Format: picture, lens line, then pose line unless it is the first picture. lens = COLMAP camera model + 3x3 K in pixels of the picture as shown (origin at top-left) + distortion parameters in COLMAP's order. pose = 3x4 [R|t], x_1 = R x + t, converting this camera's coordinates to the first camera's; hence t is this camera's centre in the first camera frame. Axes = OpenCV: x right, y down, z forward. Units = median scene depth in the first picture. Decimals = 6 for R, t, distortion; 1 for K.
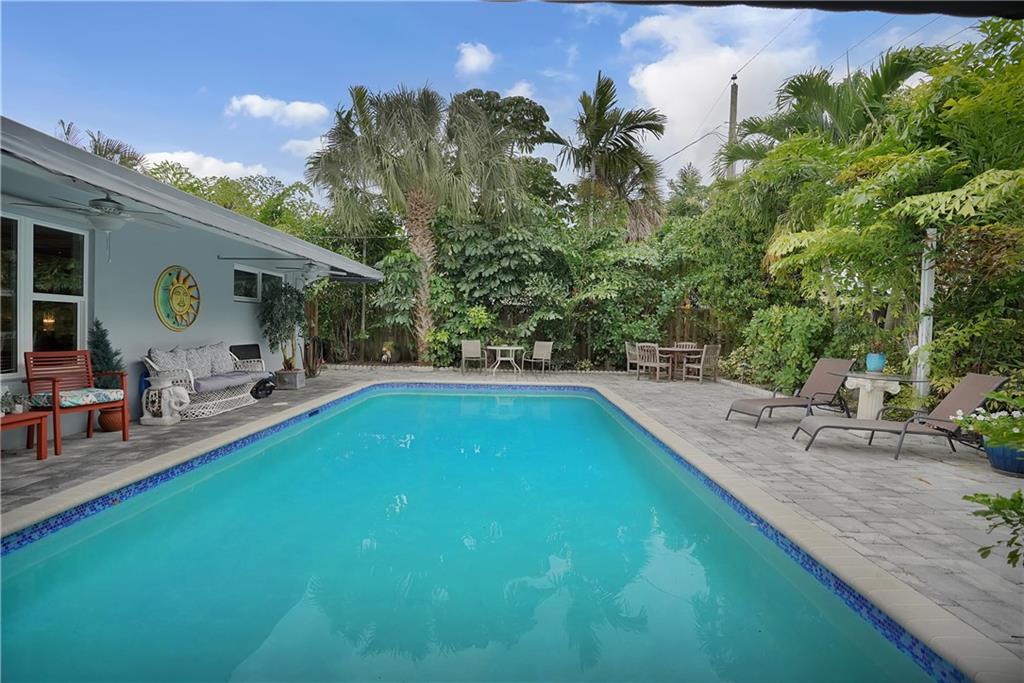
lens RADIAL K [[478.6, 0, 513.8], [0, 478.6, 337.9], [0, 0, 1]] dist [-0.084050, 0.038596]
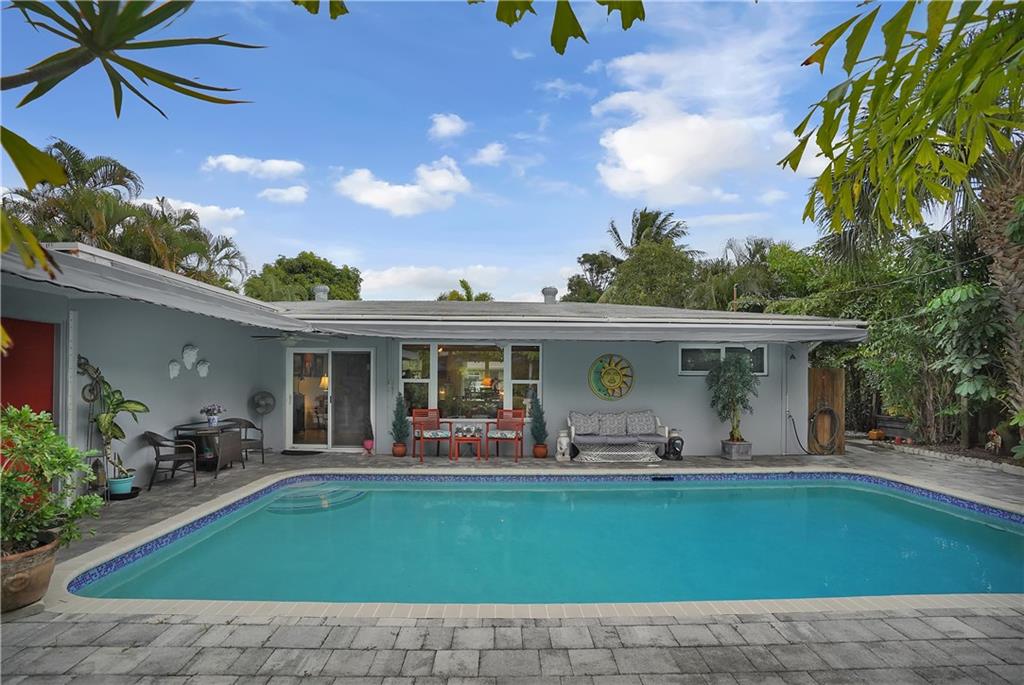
lens RADIAL K [[494.7, 0, 529.8], [0, 494.7, 365.4], [0, 0, 1]] dist [-0.037648, 0.001807]
pose [[0.063979, -0.045930, -0.996894, 0.420670], [-0.028551, 0.998447, -0.047834, -0.023003], [0.997543, 0.031522, 0.062568, 0.358805]]
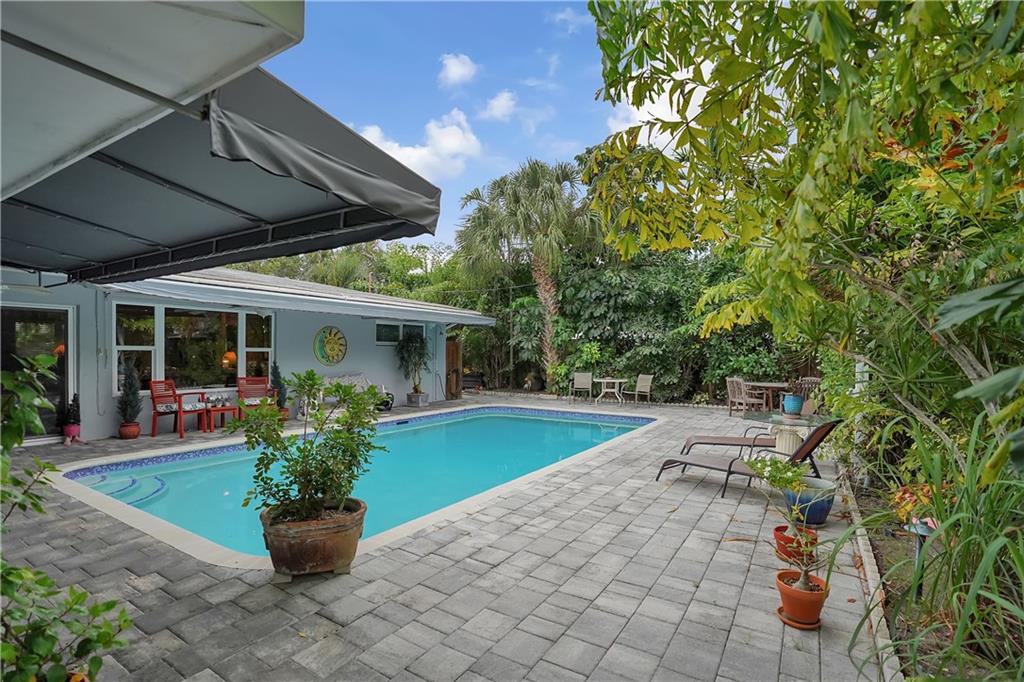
lens RADIAL K [[478.6, 0, 513.8], [0, 478.6, 337.4], [0, 0, 1]] dist [-0.084050, 0.038596]
pose [[0.863509, -0.023250, -0.503798, 0.372284], [-0.007631, 0.998220, -0.059146, -0.011873], [0.504276, 0.054917, 0.861794, -0.065478]]
